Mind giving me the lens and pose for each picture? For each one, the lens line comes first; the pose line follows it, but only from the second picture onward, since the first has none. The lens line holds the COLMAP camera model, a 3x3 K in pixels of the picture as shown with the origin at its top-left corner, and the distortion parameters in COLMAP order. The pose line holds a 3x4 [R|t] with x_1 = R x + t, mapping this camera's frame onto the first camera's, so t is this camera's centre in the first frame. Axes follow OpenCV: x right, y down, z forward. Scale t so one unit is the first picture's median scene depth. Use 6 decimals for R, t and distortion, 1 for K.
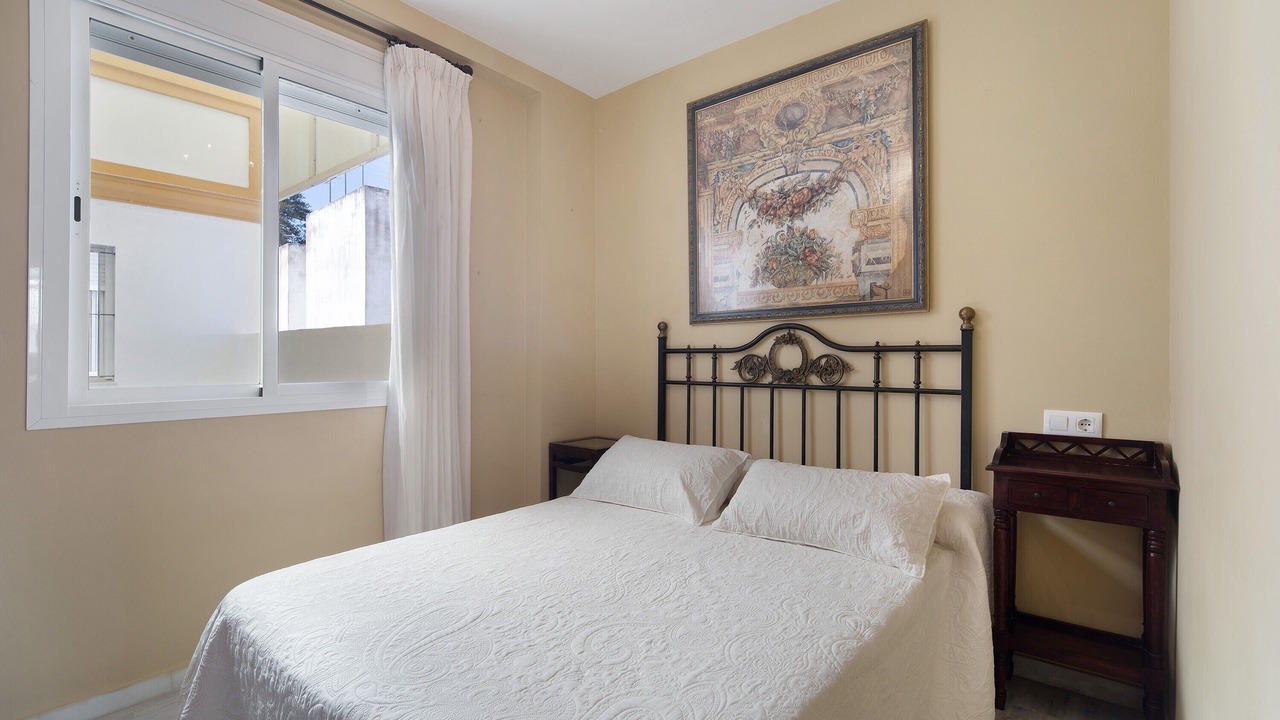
lens RADIAL K [[566.0, 0, 634.6], [0, 566.0, 362.3], [0, 0, 1]] dist [-0.001806, -0.003189]
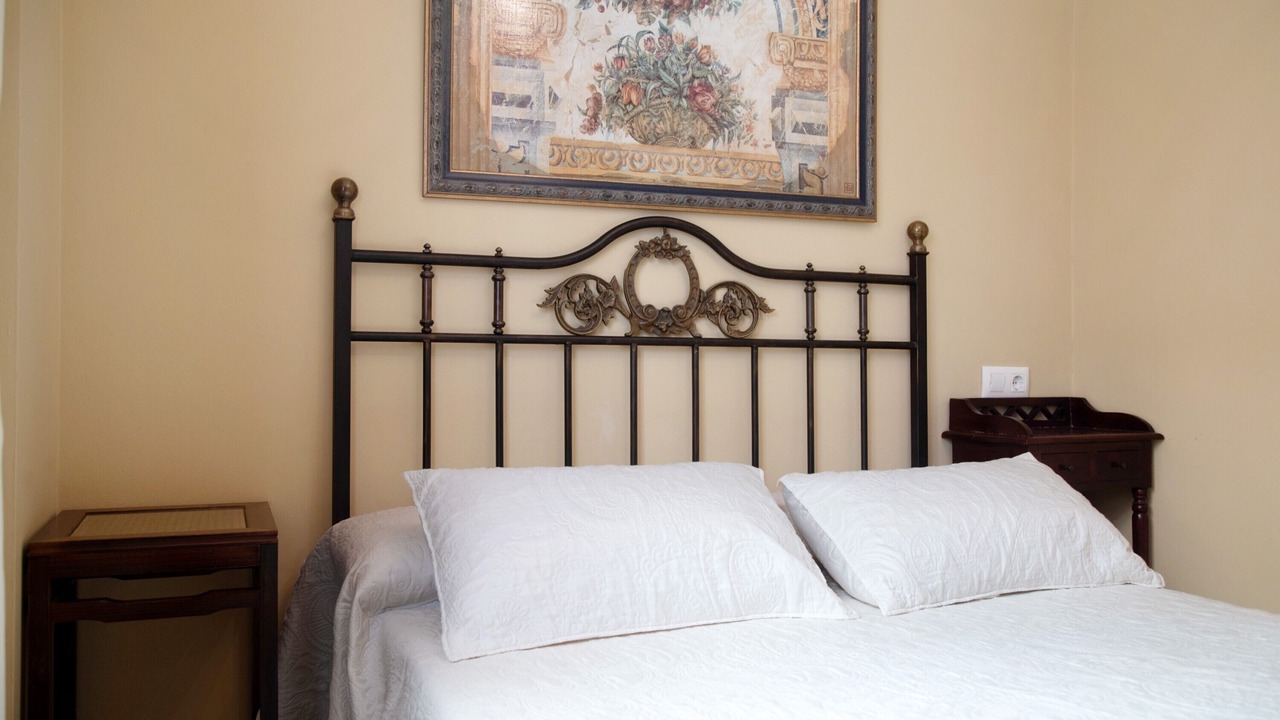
lens RADIAL K [[1043.5, 0, 650.8], [0, 1043.5, 350.3], [0, 0, 1]] dist [-0.048642, 0.030546]
pose [[0.457110, 0.008711, 0.889367, -0.589142], [-0.003530, 0.999962, -0.007980, 0.060943], [-0.889403, 0.000509, 0.457124, 0.611755]]
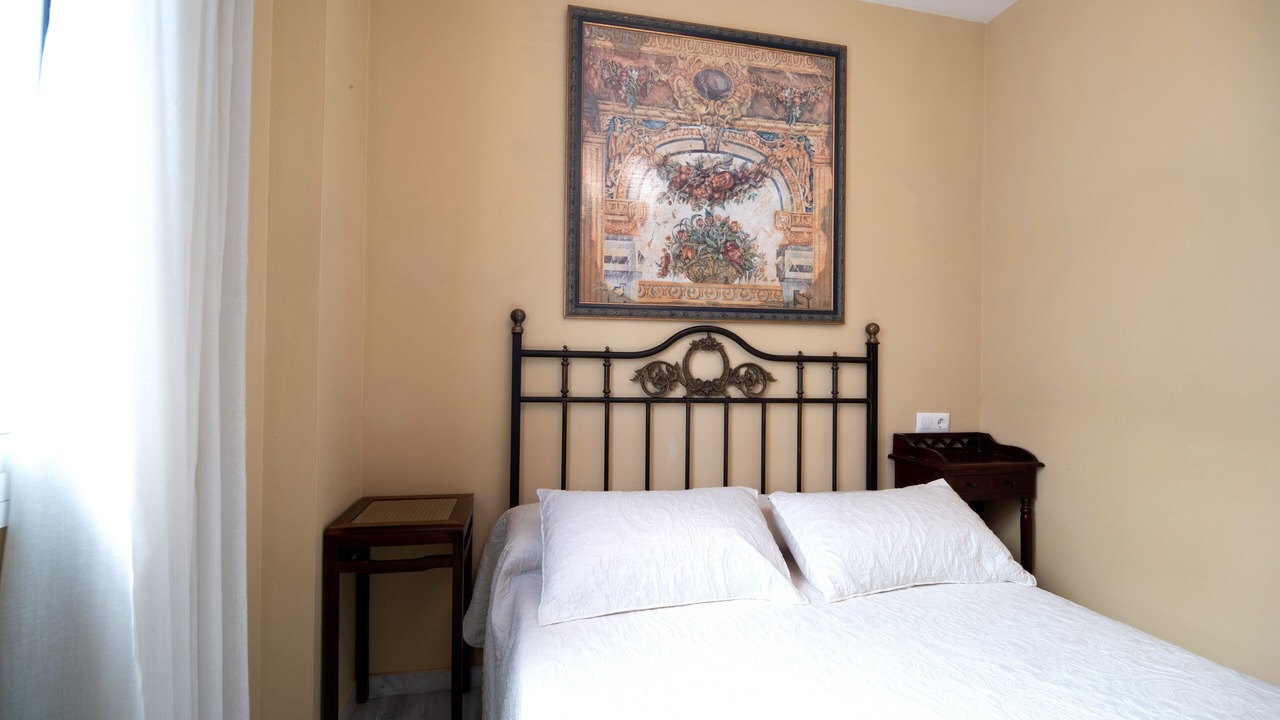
lens RADIAL K [[566.0, 0, 644.6], [0, 566.0, 356.1], [0, 0, 1]] dist [-0.001806, -0.003189]
pose [[0.609611, 0.017192, 0.792514, -0.477715], [-0.011837, 0.999851, -0.012585, -0.012128], [-0.792612, -0.001709, 0.609724, 0.584828]]
